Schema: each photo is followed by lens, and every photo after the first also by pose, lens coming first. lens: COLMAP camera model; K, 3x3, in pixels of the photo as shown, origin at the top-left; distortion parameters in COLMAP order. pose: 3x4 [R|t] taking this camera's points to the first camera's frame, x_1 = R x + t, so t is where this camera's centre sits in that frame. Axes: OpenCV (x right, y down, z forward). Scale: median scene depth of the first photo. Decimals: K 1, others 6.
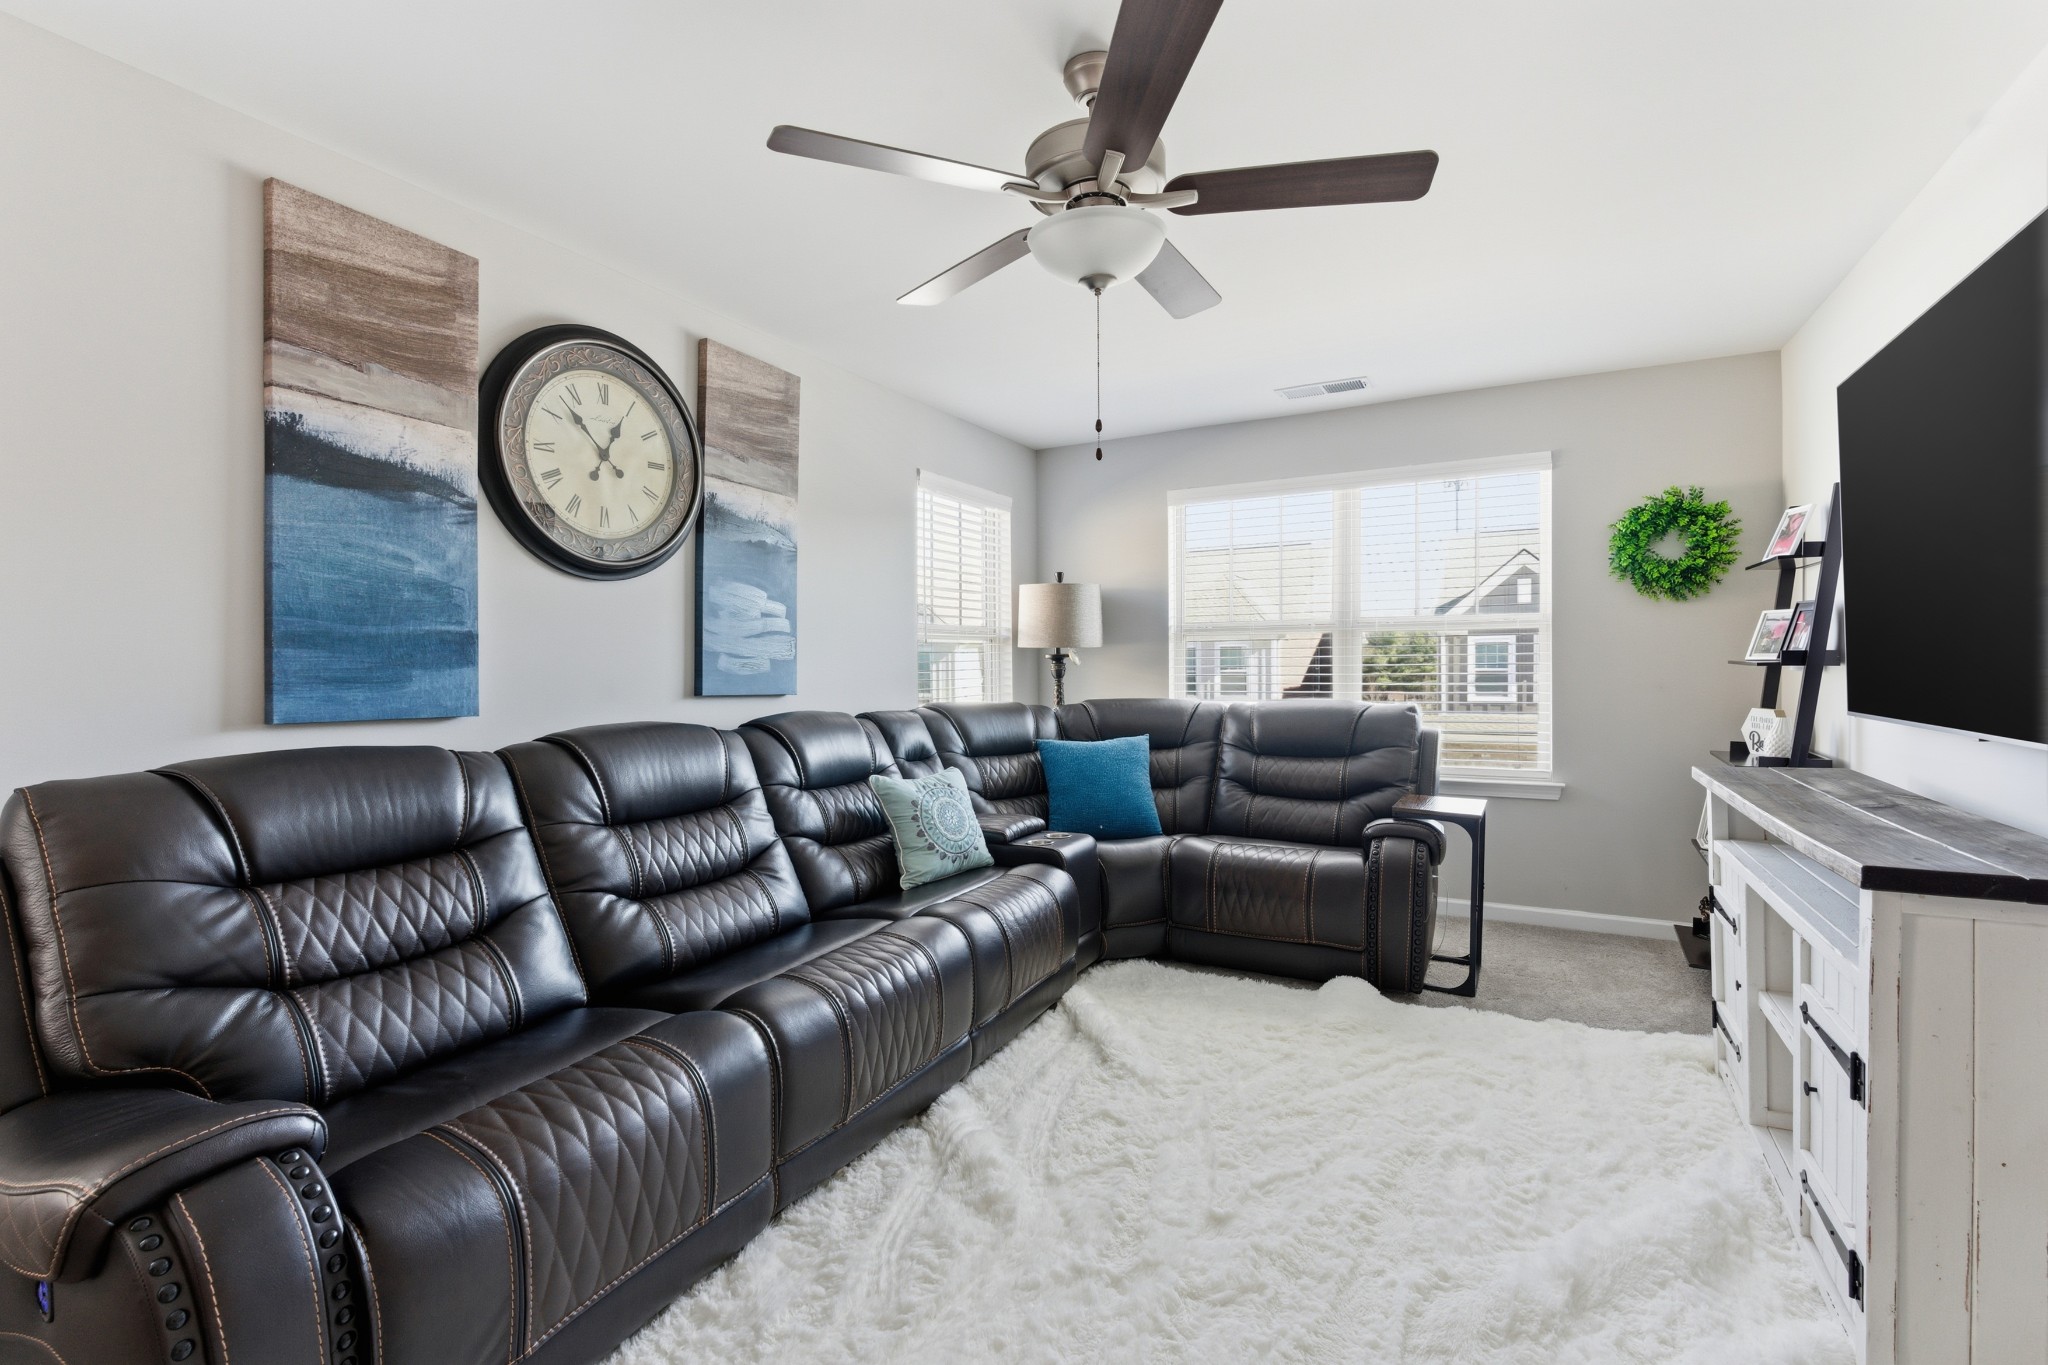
lens RADIAL K [[912.6, 0, 1018.1], [0, 912.6, 676.6], [0, 0, 1]] dist [-0.004052, -0.000330]
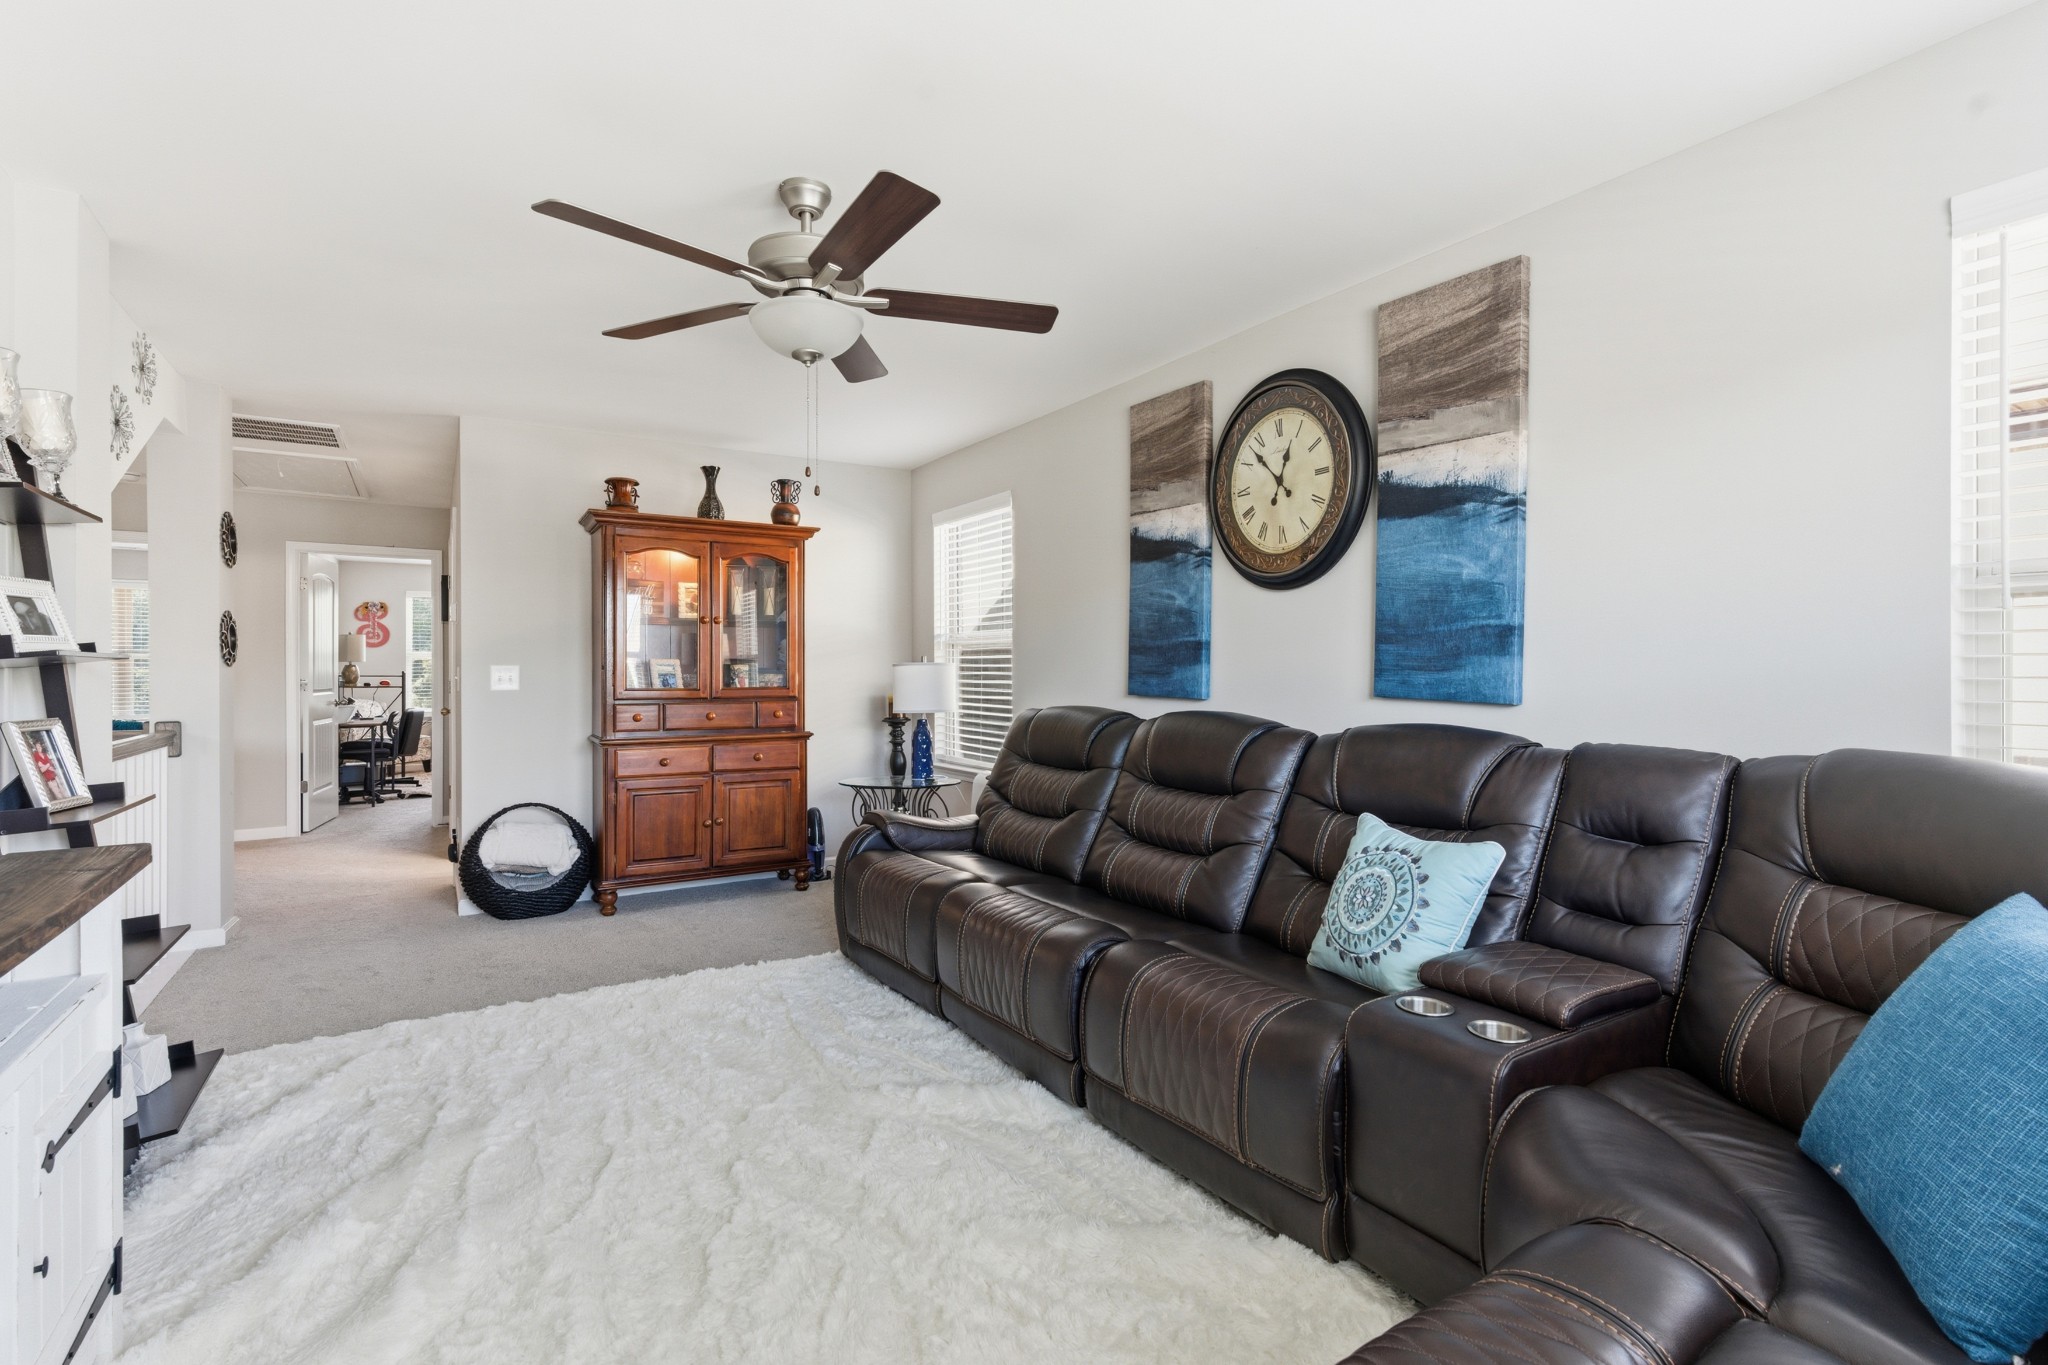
lens RADIAL K [[897.8, 0, 1026.9], [0, 897.8, 650.7], [0, 0, 1]] dist [-0.002831, -0.000250]
pose [[-0.449691, 0.006761, -0.893159, 0.666921], [0.011028, 0.999937, 0.002017, -0.031901], [0.893116, -0.008943, -0.449737, 1.153802]]
